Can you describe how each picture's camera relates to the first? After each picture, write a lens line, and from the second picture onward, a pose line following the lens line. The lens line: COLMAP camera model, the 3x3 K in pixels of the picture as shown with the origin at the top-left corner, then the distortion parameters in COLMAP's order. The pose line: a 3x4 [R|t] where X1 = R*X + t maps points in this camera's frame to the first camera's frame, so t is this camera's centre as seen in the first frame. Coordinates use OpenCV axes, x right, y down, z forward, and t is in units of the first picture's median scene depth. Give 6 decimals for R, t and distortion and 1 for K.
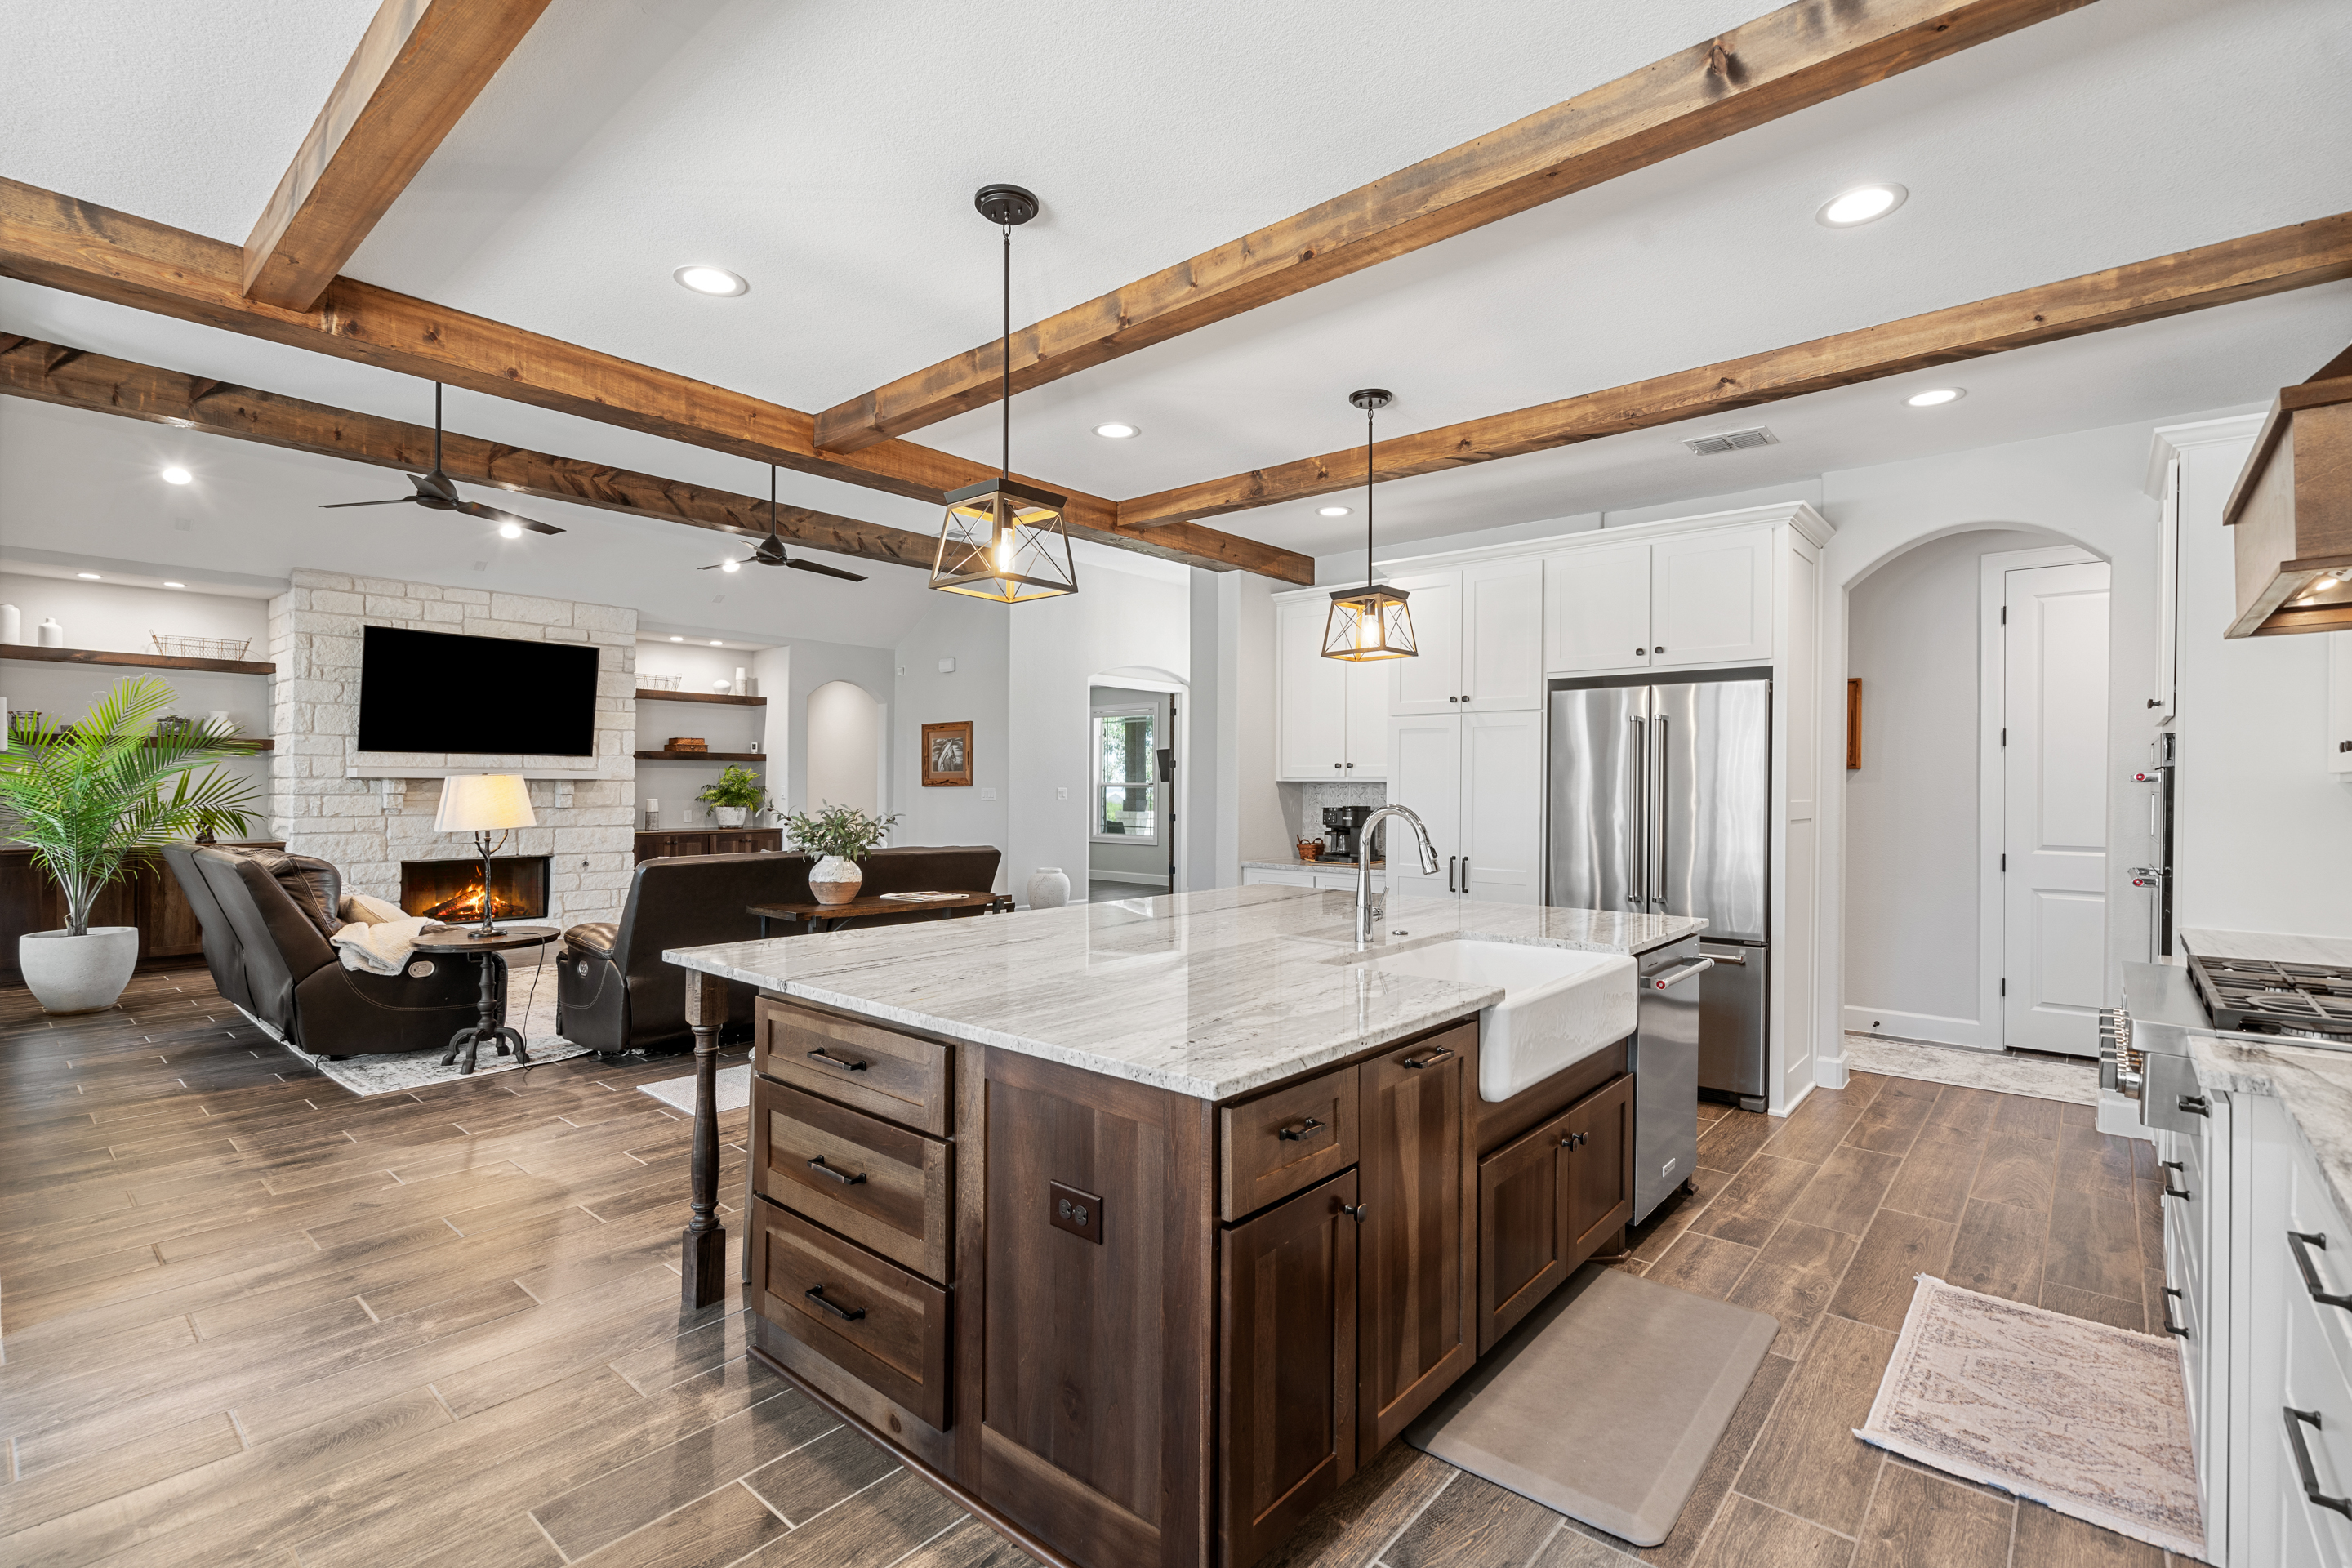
lens RADIAL K [[1077.2, 0, 1176.9], [0, 1077.2, 789.3], [0, 0, 1]] dist [0.000268, 0.000936]
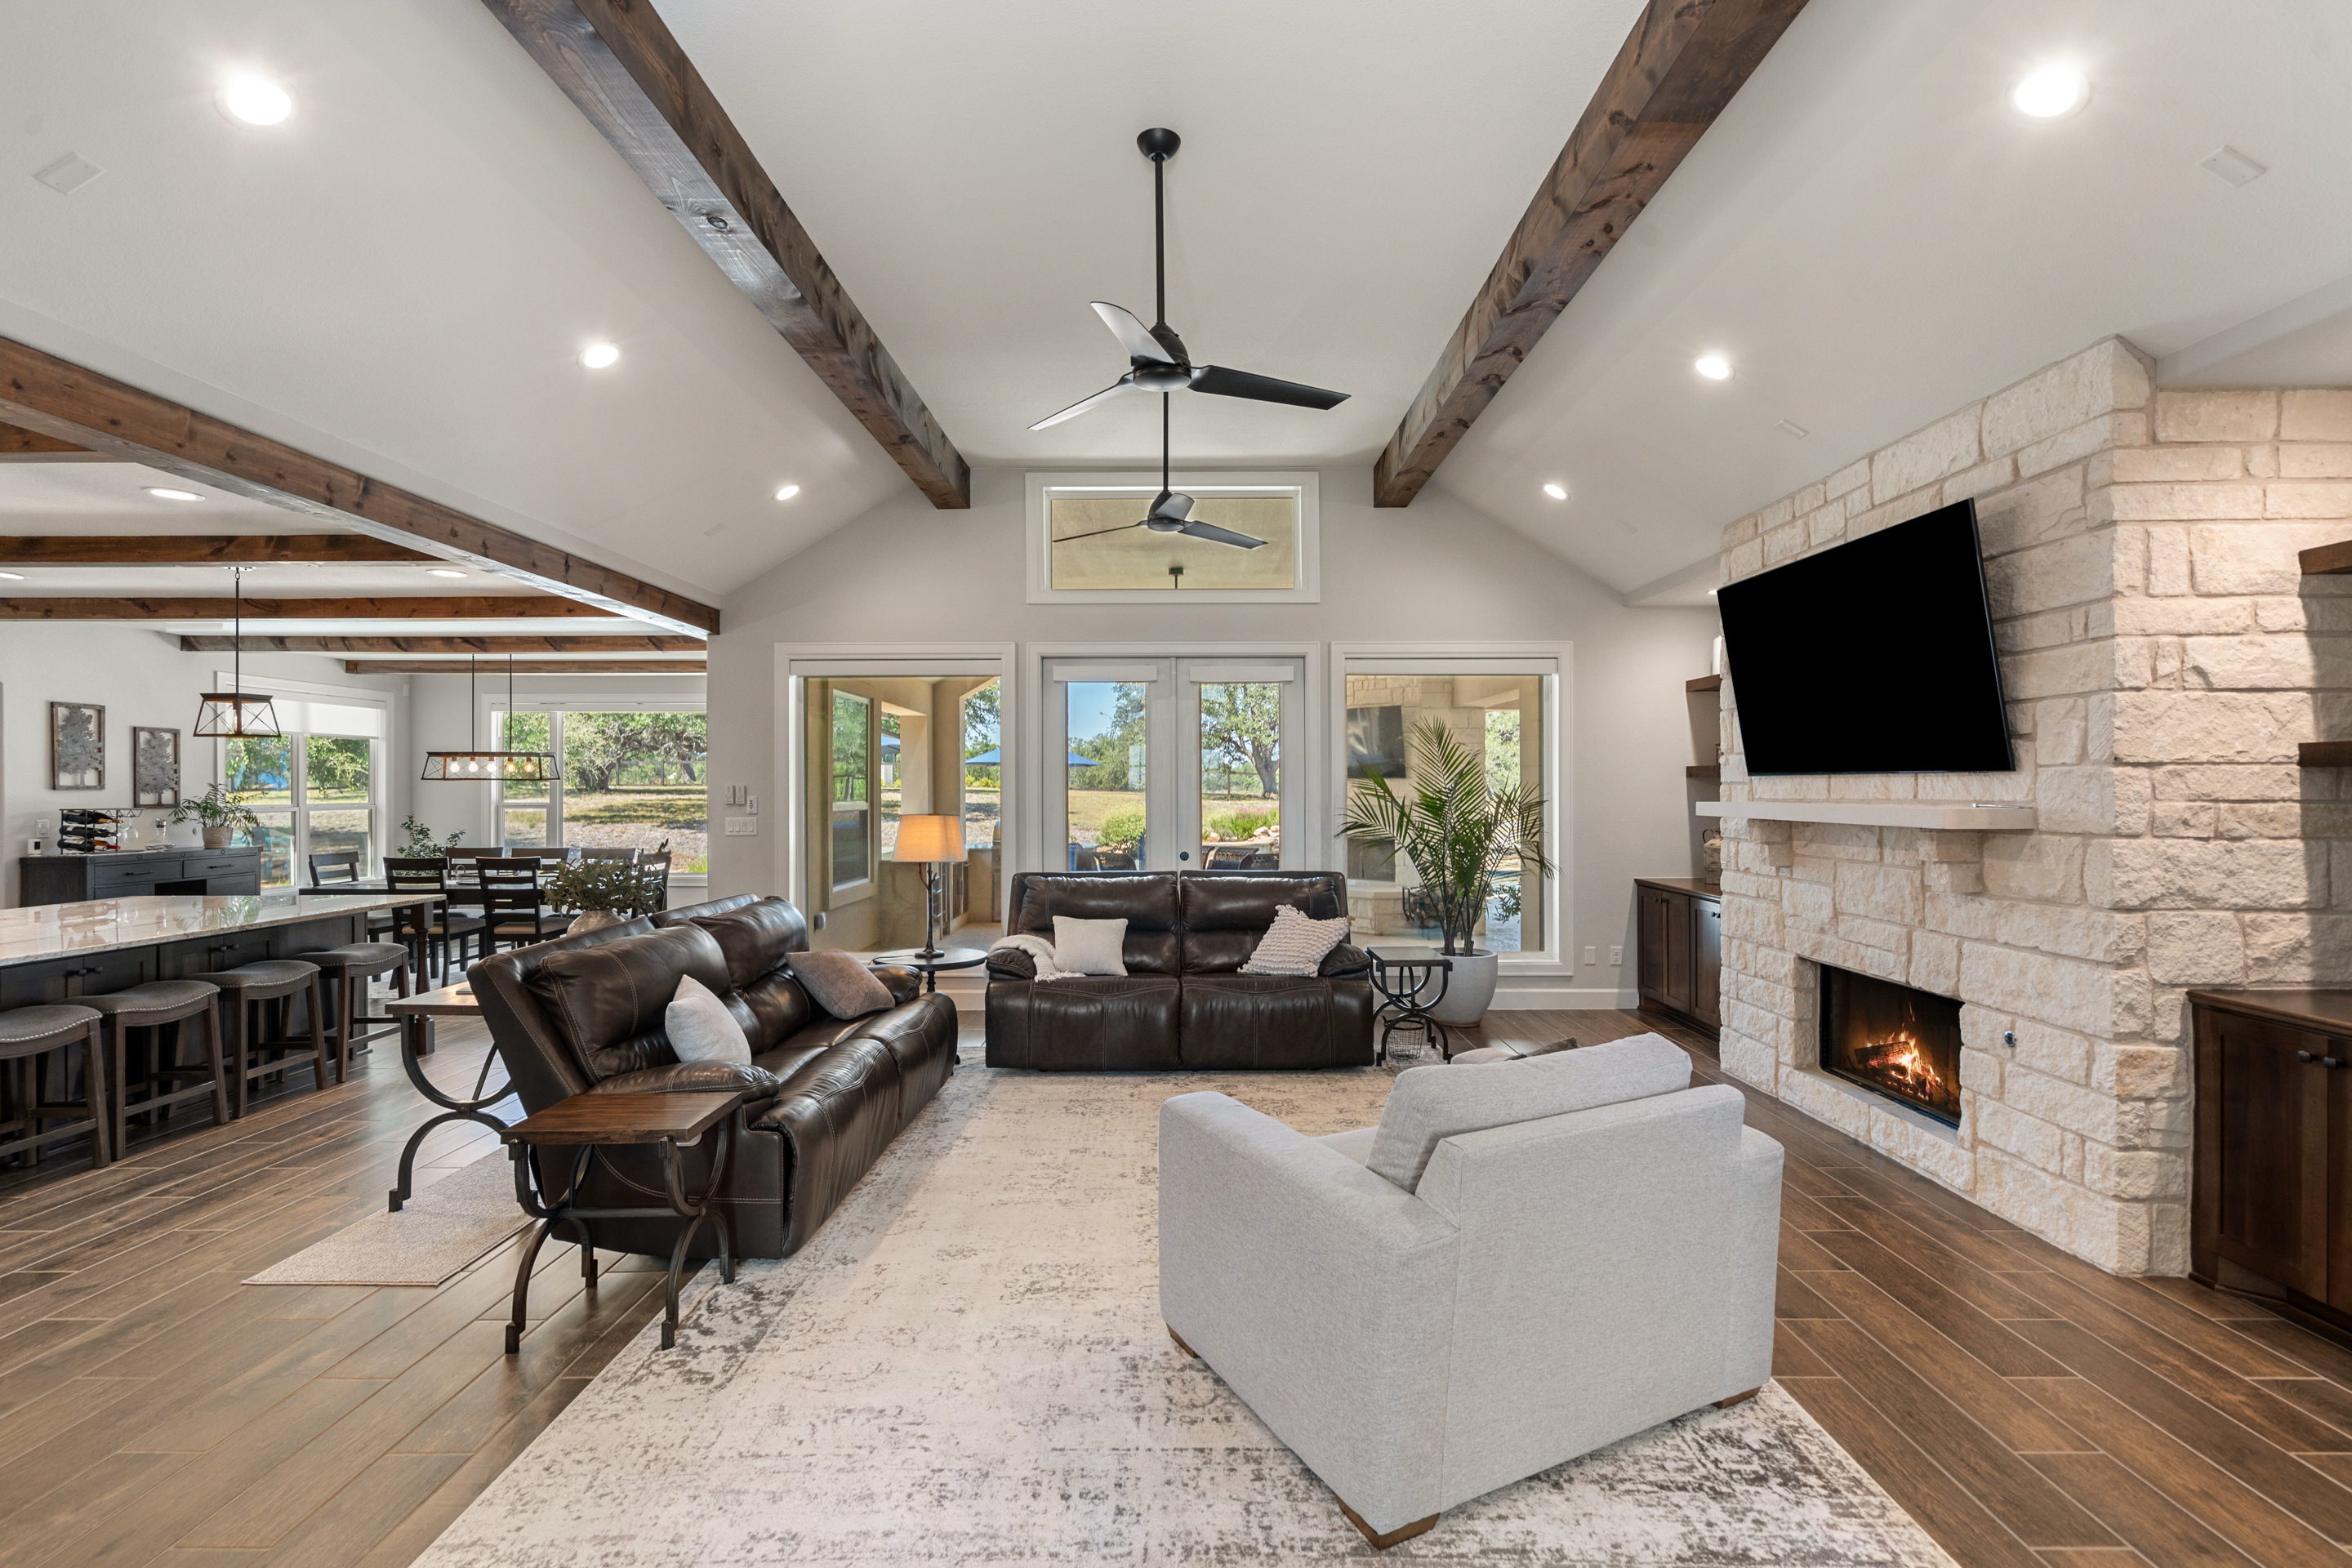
lens RADIAL K [[1077.2, 0, 1176.9], [0, 1077.2, 789.3], [0, 0, 1]] dist [0.000268, 0.000936]
pose [[-0.768156, -0.005127, -0.640243, -0.058075], [-0.007608, 0.999970, 0.001119, -0.022735], [0.640218, 0.005731, -0.768172, 1.155073]]
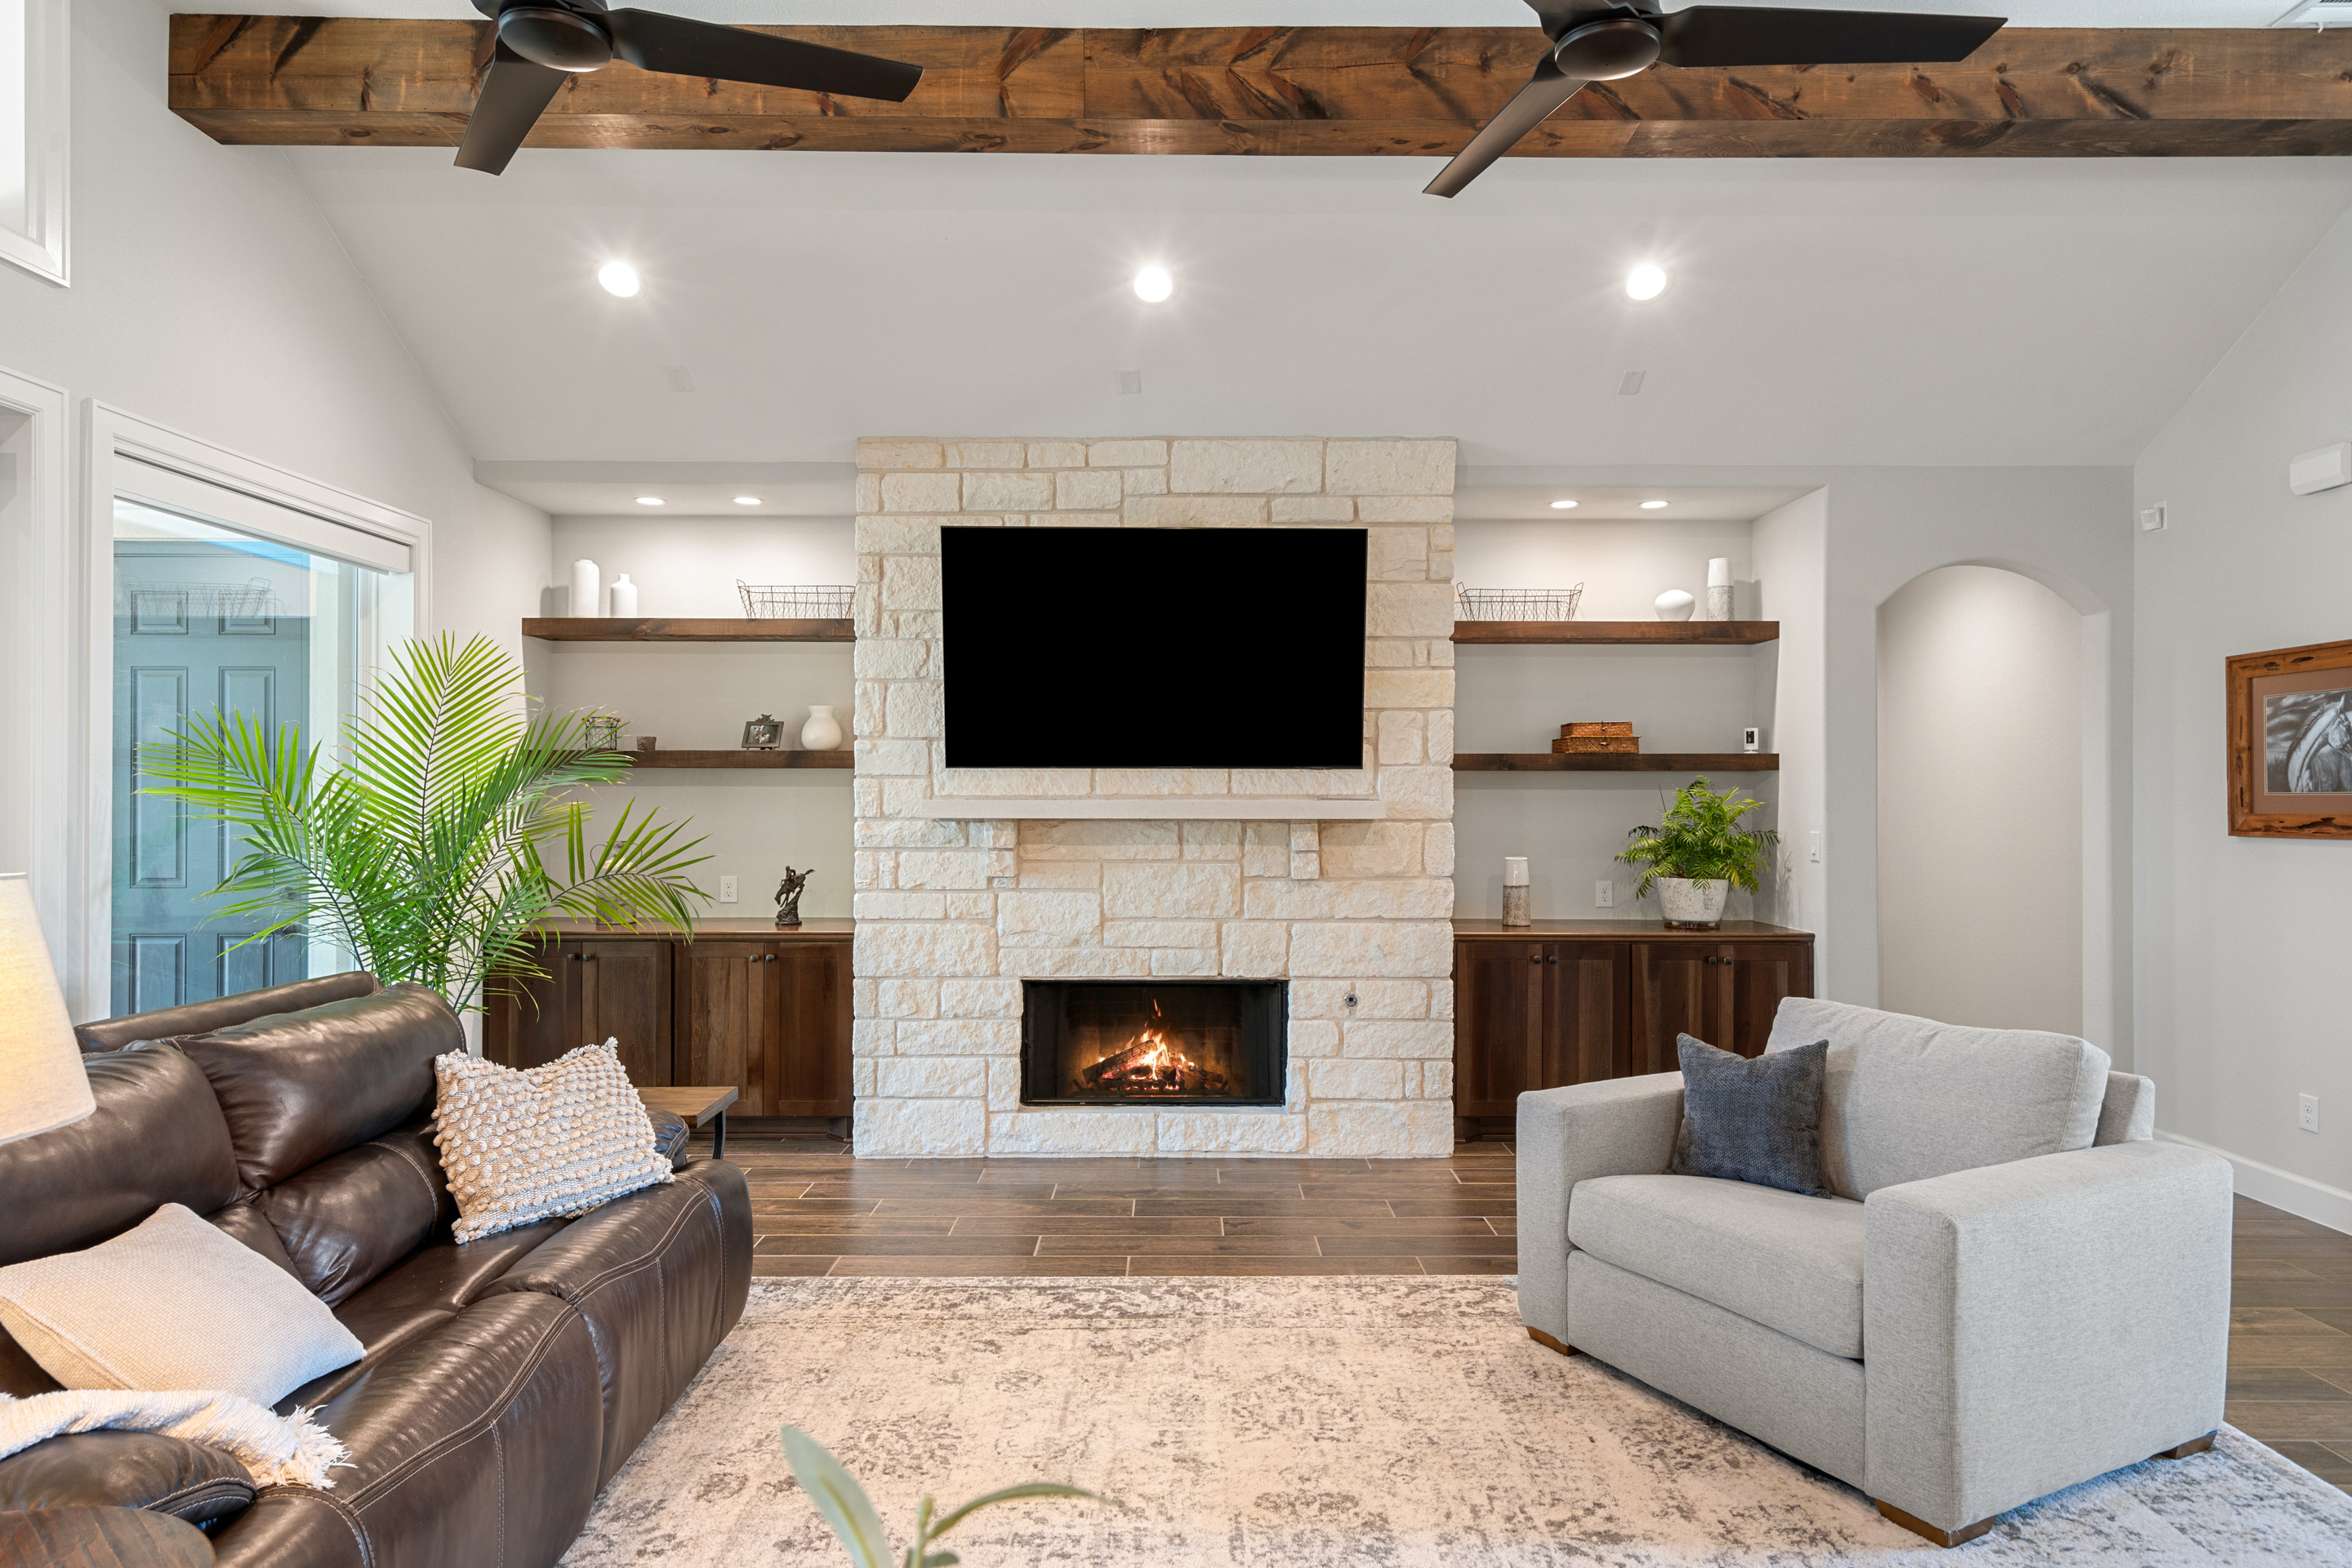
lens RADIAL K [[1415.4, 0, 1166.9], [0, 1415.4, 785.2], [0, 0, 1]] dist [0.010087, 0.000976]
pose [[0.656702, -0.009579, -0.754089, -0.146847], [-0.001109, 0.999906, -0.013668, -0.015663], [0.754149, 0.009812, 0.656630, 0.562098]]
